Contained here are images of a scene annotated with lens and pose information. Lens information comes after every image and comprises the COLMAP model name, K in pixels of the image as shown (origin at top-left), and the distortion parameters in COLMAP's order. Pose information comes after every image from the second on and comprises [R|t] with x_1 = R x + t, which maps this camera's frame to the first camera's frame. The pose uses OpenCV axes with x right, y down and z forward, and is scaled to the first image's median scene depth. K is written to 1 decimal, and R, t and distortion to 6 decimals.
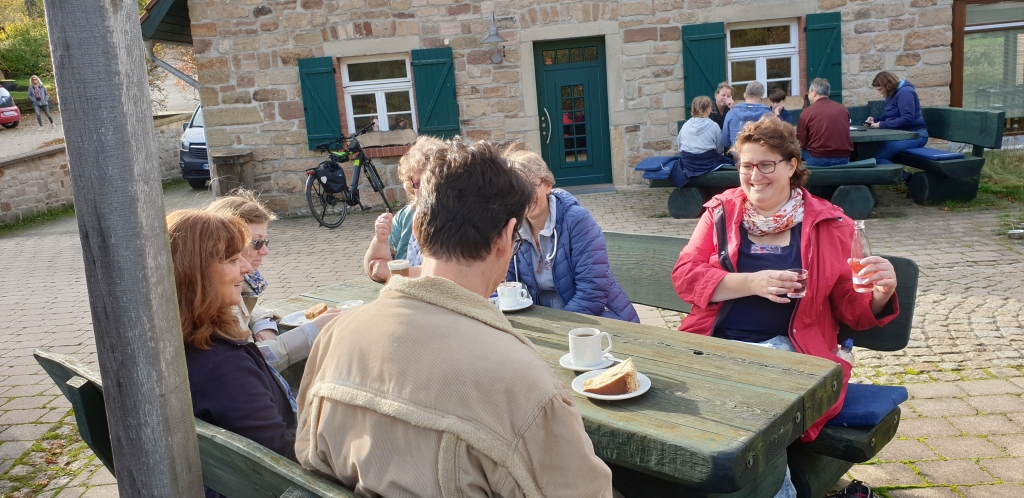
lens RADIAL K [[814.8, 0, 511.9], [0, 814.8, 250.7], [0, 0, 1]] dist [0.006095, 0.005971]
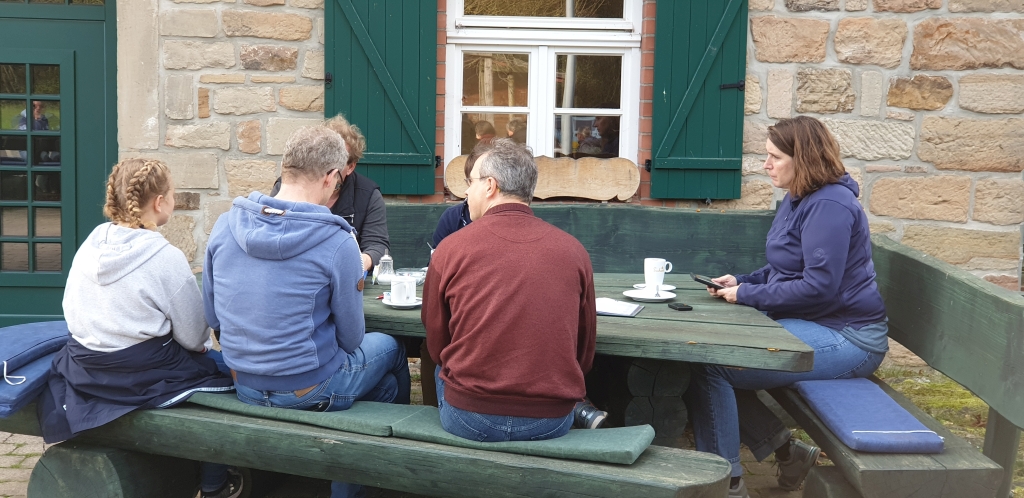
lens RADIAL K [[1490.2, 0, 511.9], [0, 1490.2, 246.4], [0, 0, 1]] dist [0.155614, 0.000000]
pose [[0.991854, 0.095421, 0.084382, 0.246210], [-0.089447, 0.993389, -0.071959, -0.097129], [-0.090690, 0.063825, 0.993832, 0.329957]]
